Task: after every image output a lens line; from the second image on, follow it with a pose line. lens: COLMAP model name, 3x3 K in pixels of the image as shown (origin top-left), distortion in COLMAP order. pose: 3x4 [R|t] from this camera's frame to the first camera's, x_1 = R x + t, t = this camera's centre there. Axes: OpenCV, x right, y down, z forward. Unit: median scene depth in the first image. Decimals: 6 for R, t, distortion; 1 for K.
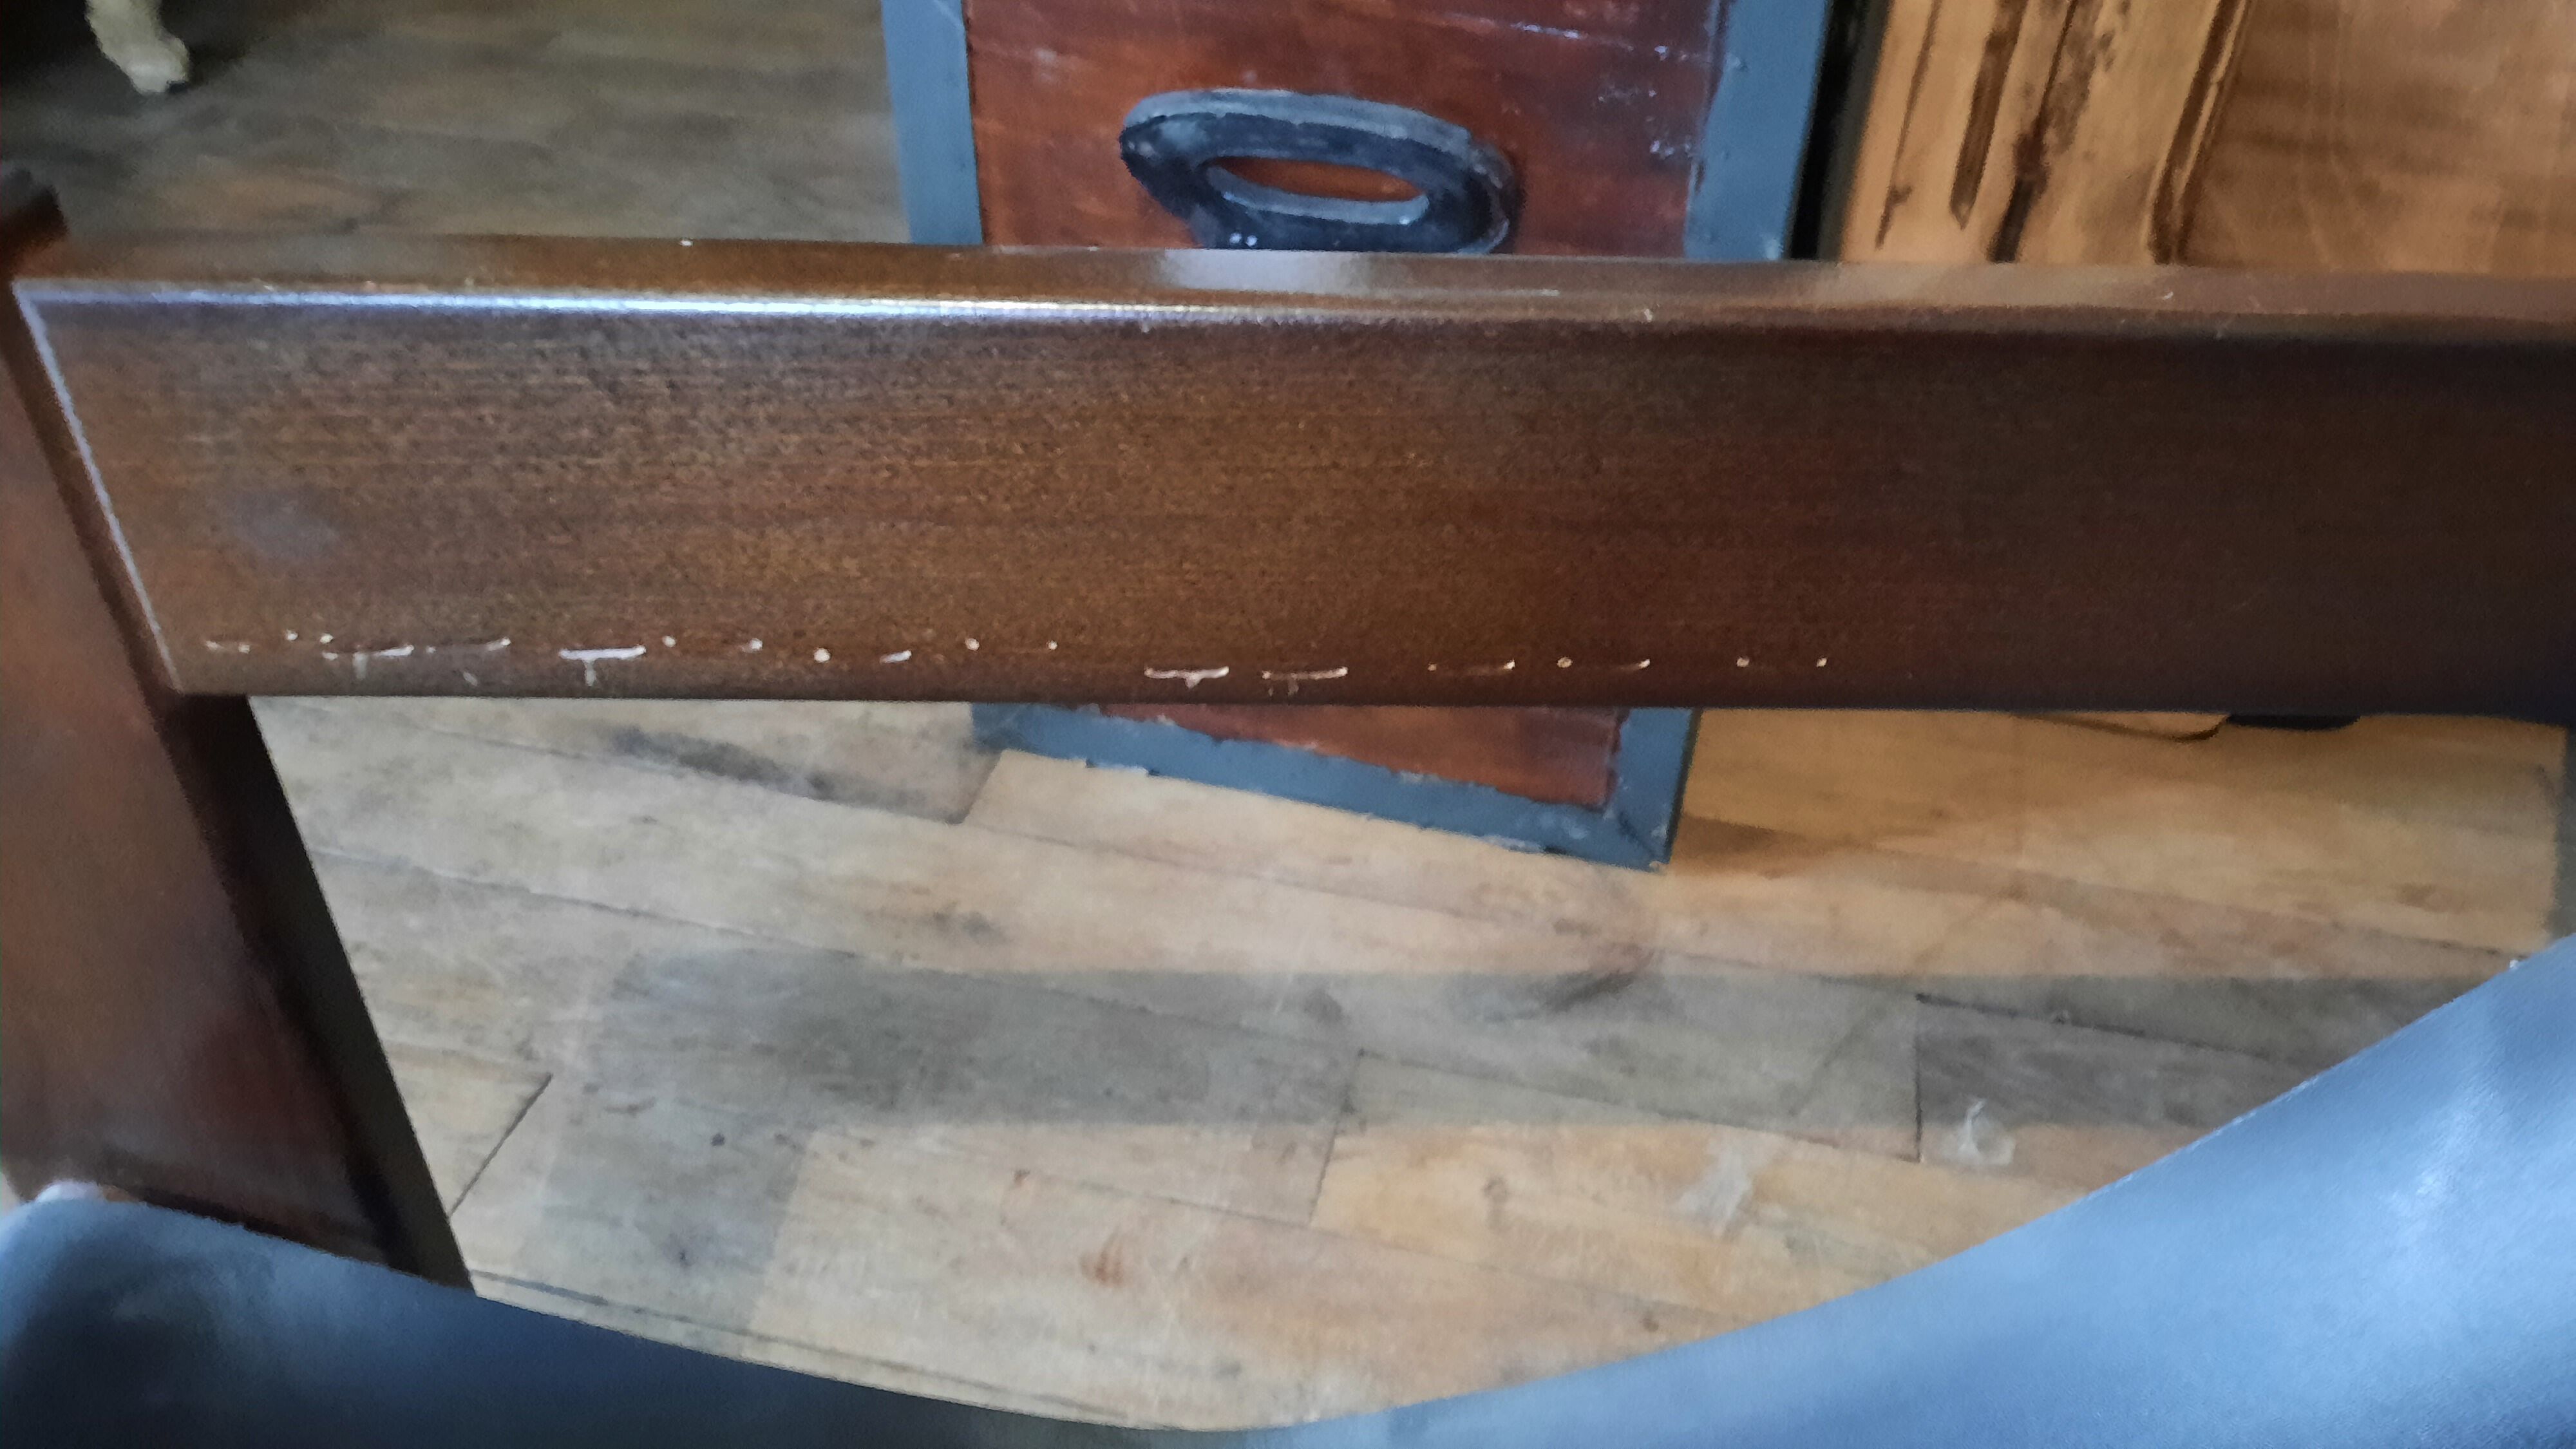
lens RADIAL K [[1968.8, 0, 1288.0], [0, 1968.8, 724.5], [0, 0, 1]] dist [0.009626, -0.000074]
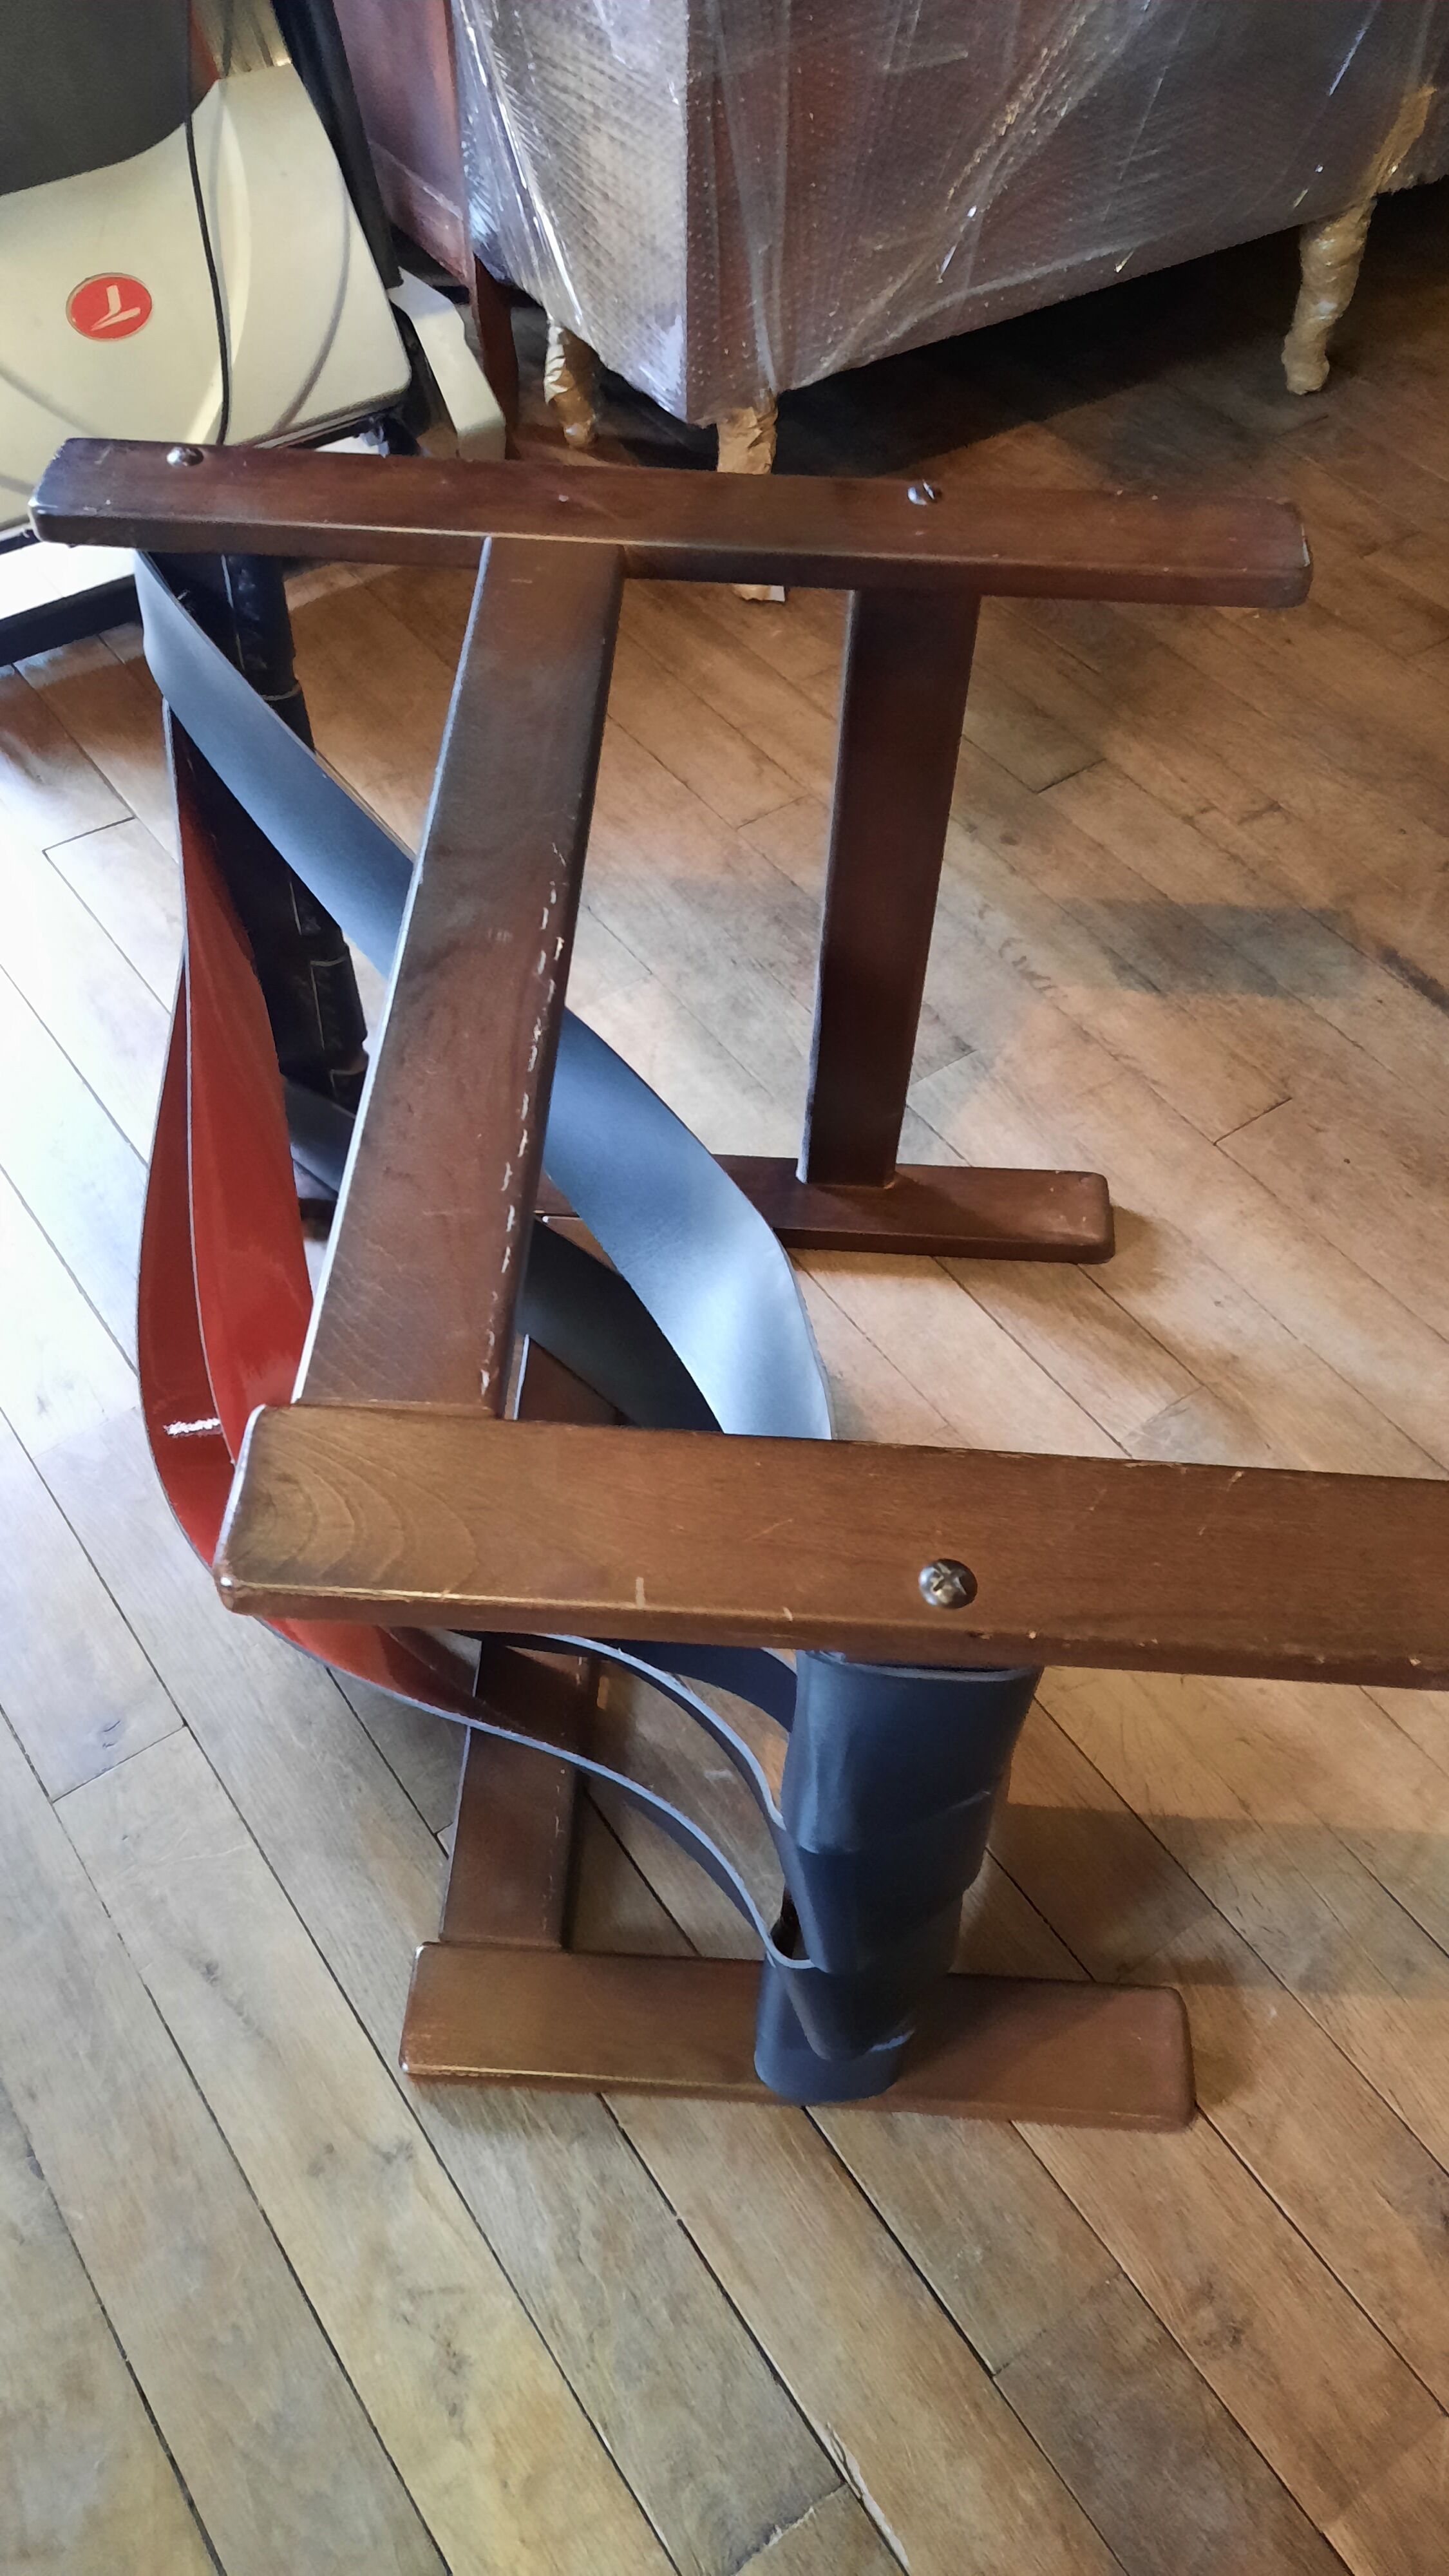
lens RADIAL K [[1968.8, 0, 724.5], [0, 1968.8, 1288.0], [0, 0, 1]] dist [0.009626, -0.000074]
pose [[0.750535, 0.505913, -0.425146, 0.088886], [-0.396638, 0.859453, 0.322519, -0.044811], [0.528559, -0.073433, 0.845714, -0.570477]]
